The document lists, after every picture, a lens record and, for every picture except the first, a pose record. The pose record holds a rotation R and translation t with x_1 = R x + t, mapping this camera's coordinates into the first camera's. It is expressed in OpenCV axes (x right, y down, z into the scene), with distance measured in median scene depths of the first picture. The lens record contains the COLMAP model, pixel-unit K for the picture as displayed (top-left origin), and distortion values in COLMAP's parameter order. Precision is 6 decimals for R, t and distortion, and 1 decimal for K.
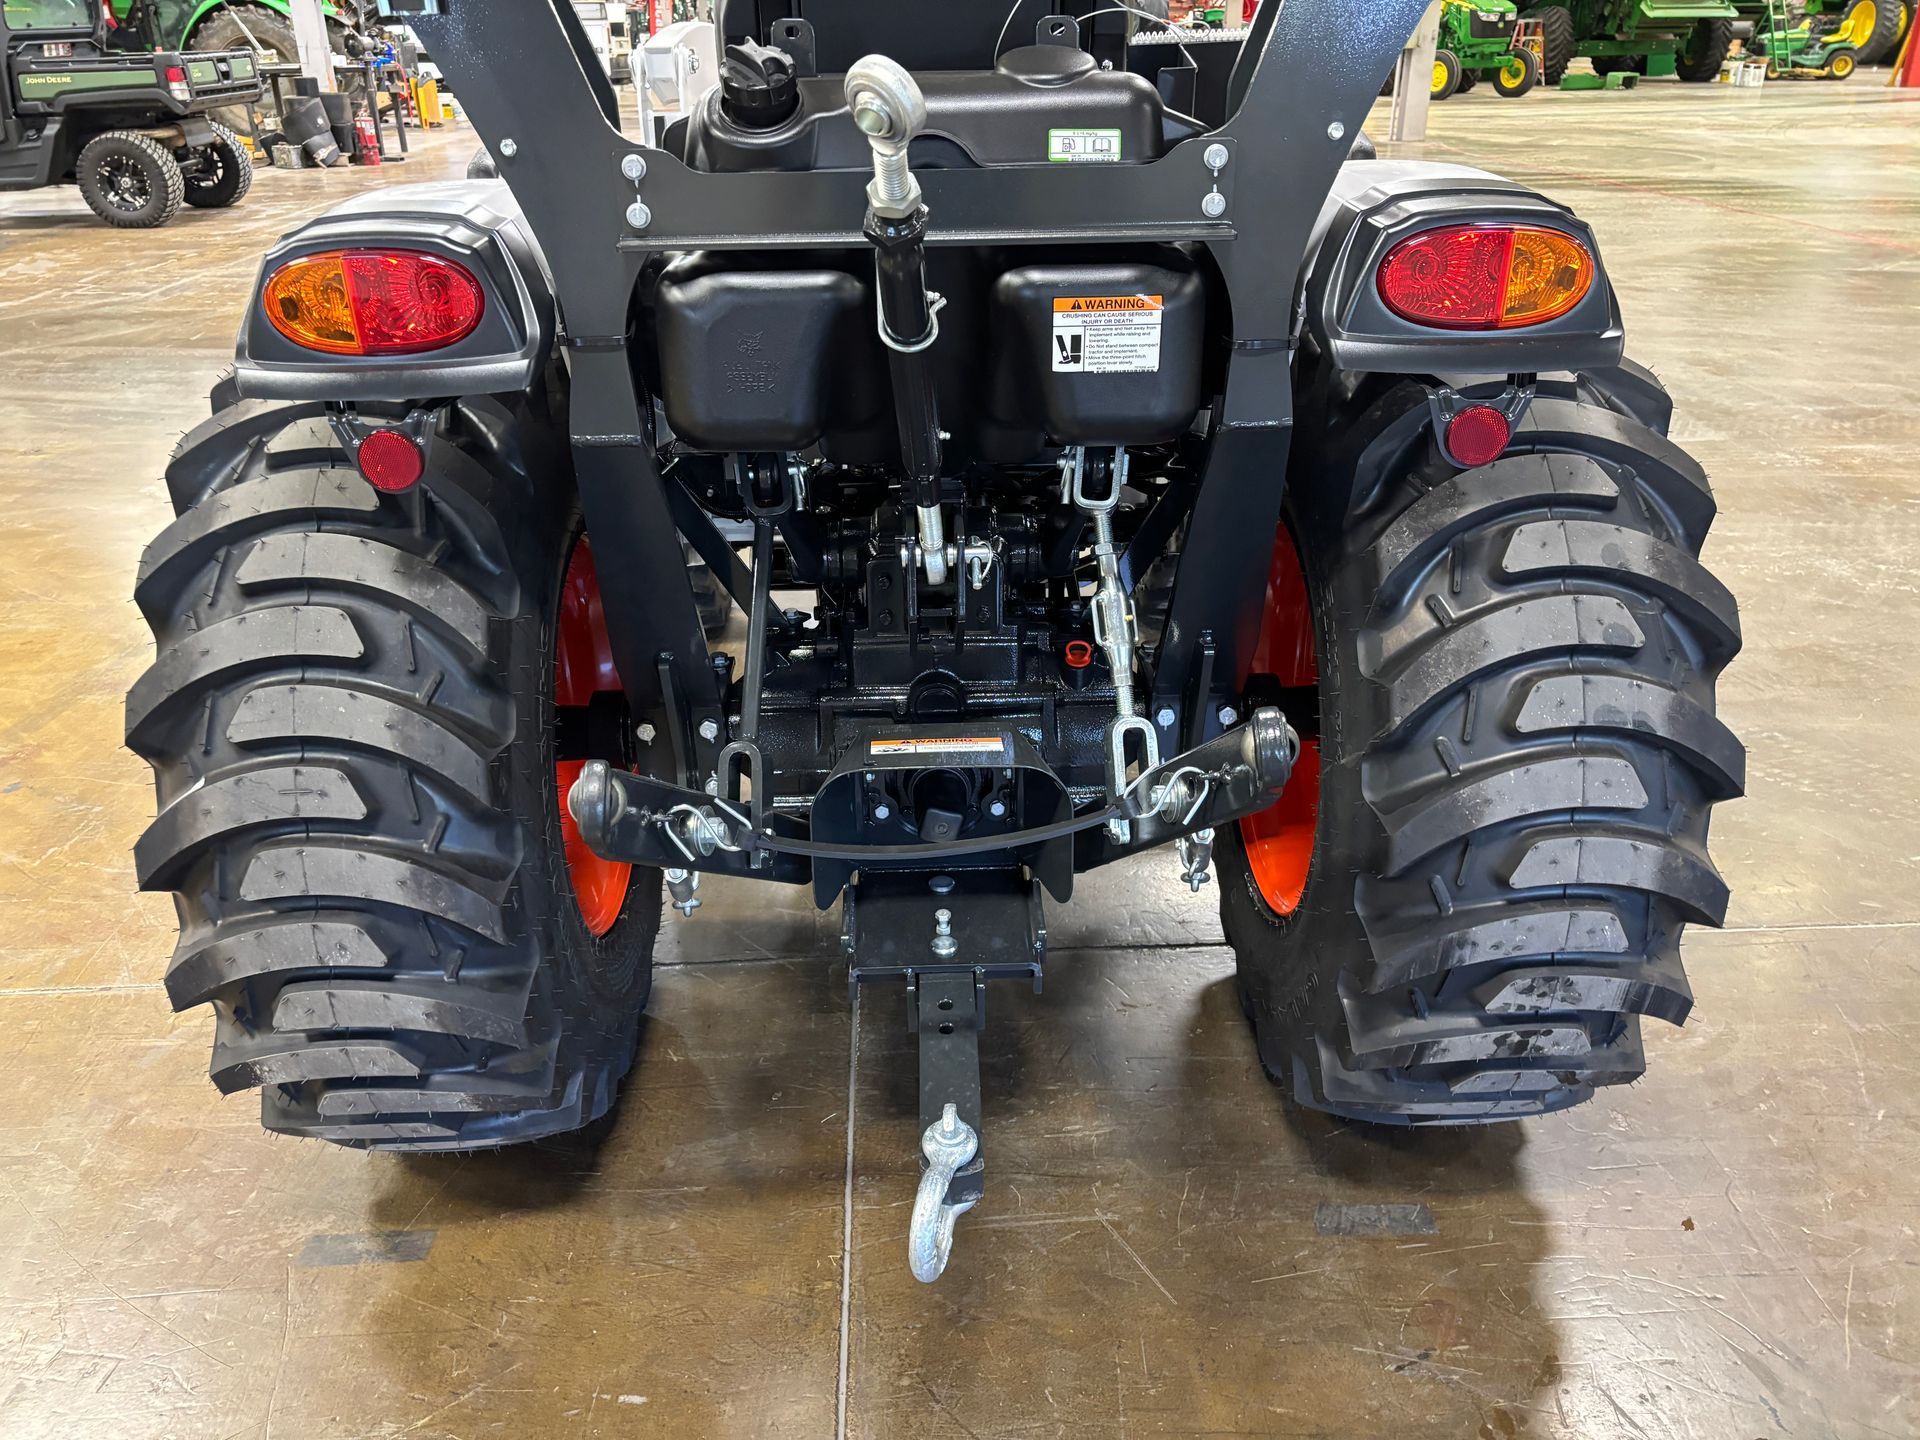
lens RADIAL K [[1440.3, 0, 954.4], [0, 1440.3, 696.5], [0, 0, 1]] dist [0.043431, -0.044768]
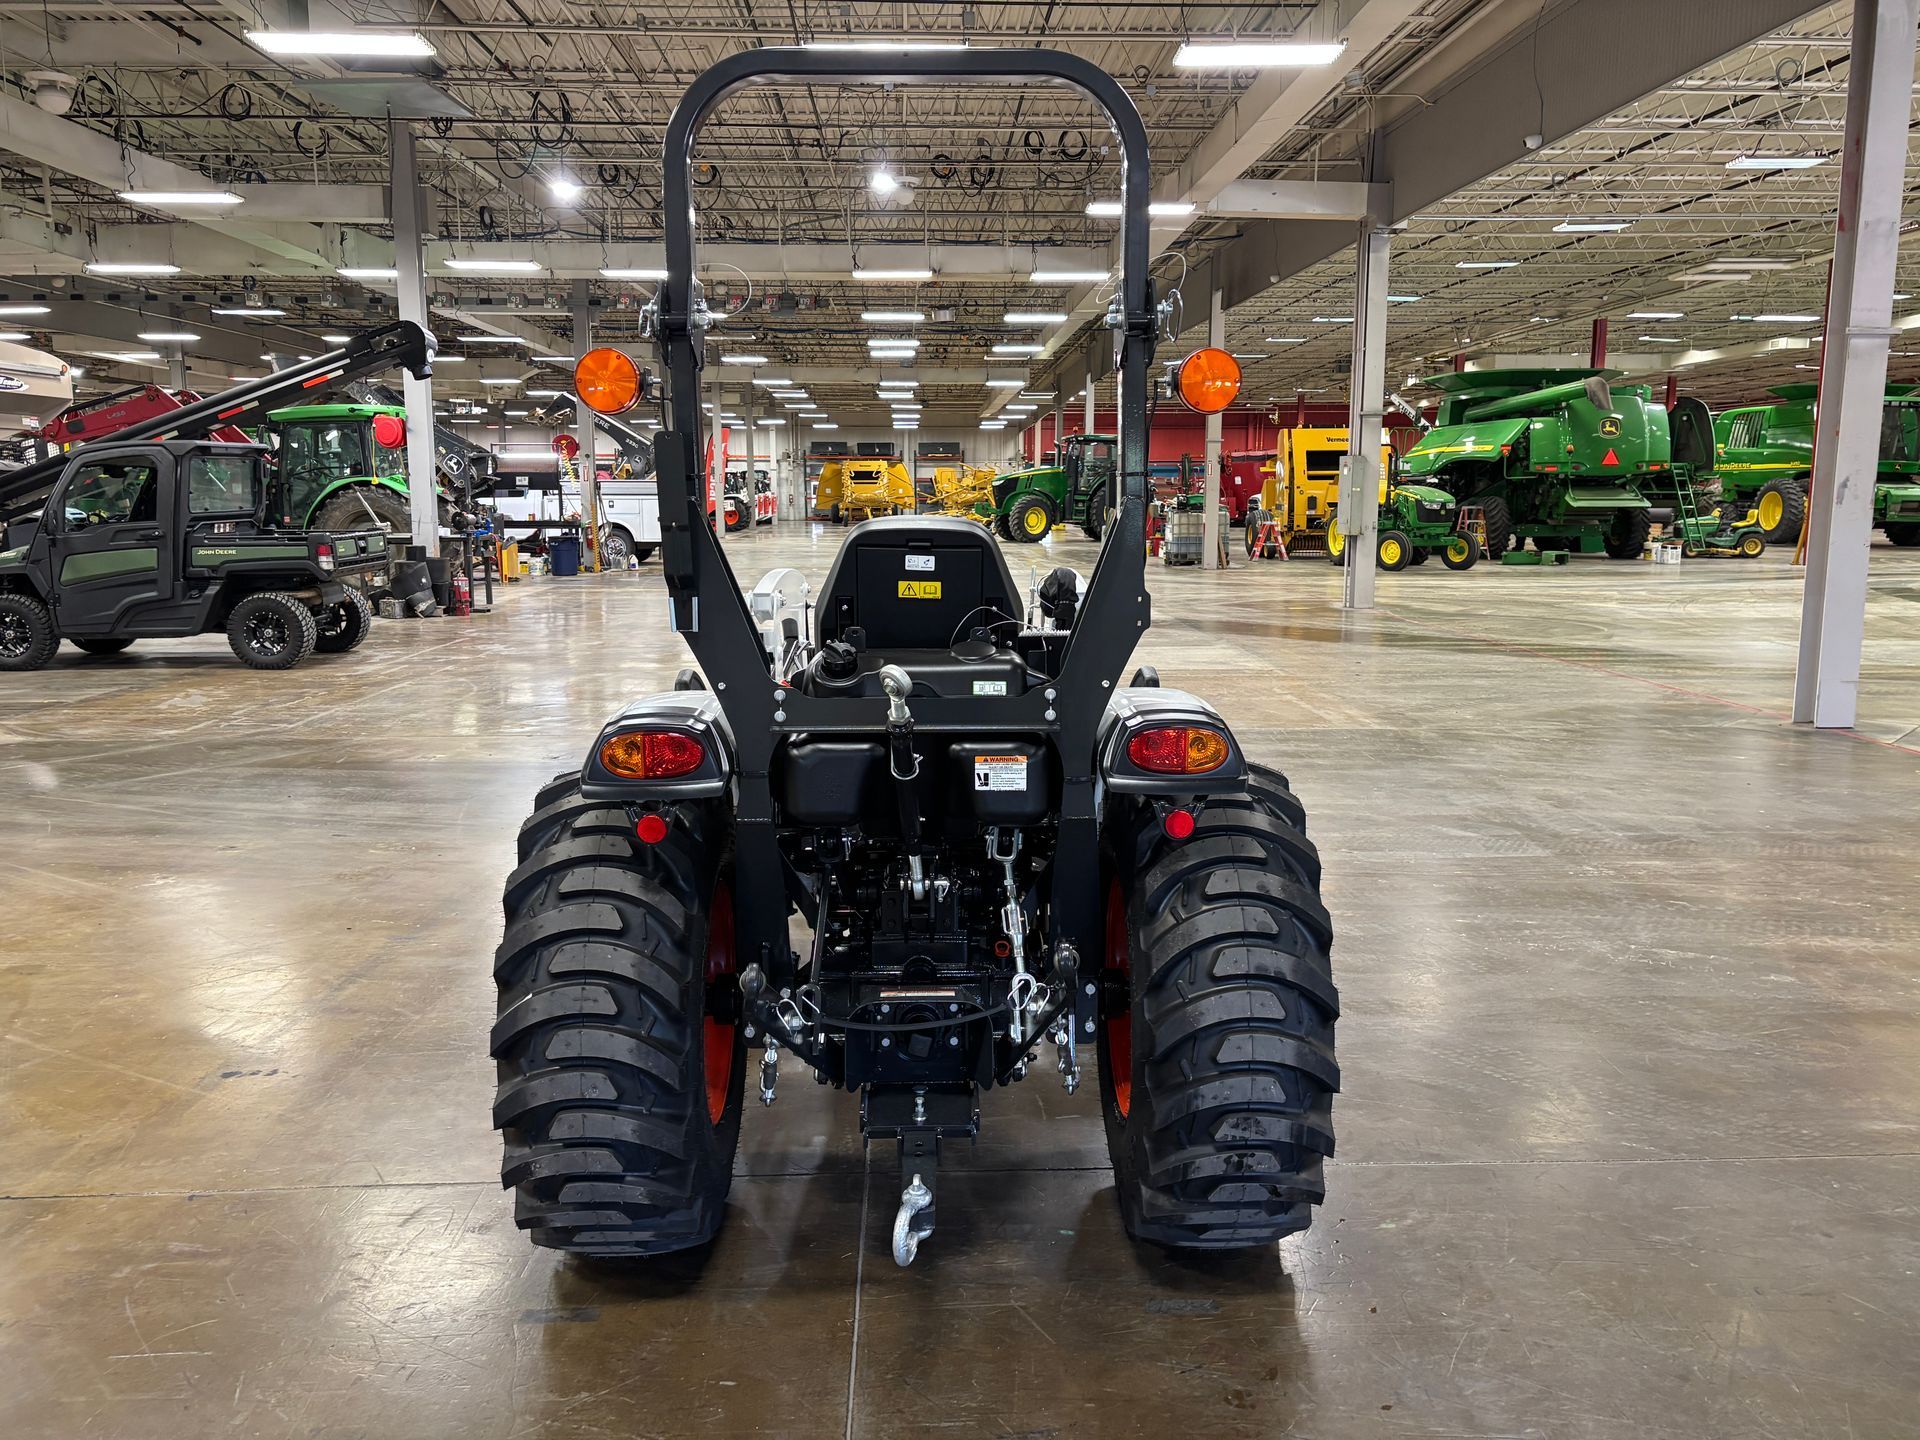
lens RADIAL K [[1440.3, 0, 963.1], [0, 1440.3, 711.7], [0, 0, 1]] dist [0.043431, -0.044768]
pose [[0.999882, 0.013736, -0.006840, 0.049271], [-0.015092, 0.960890, -0.276518, 0.182958], [0.002775, 0.276589, 0.960984, -0.781291]]
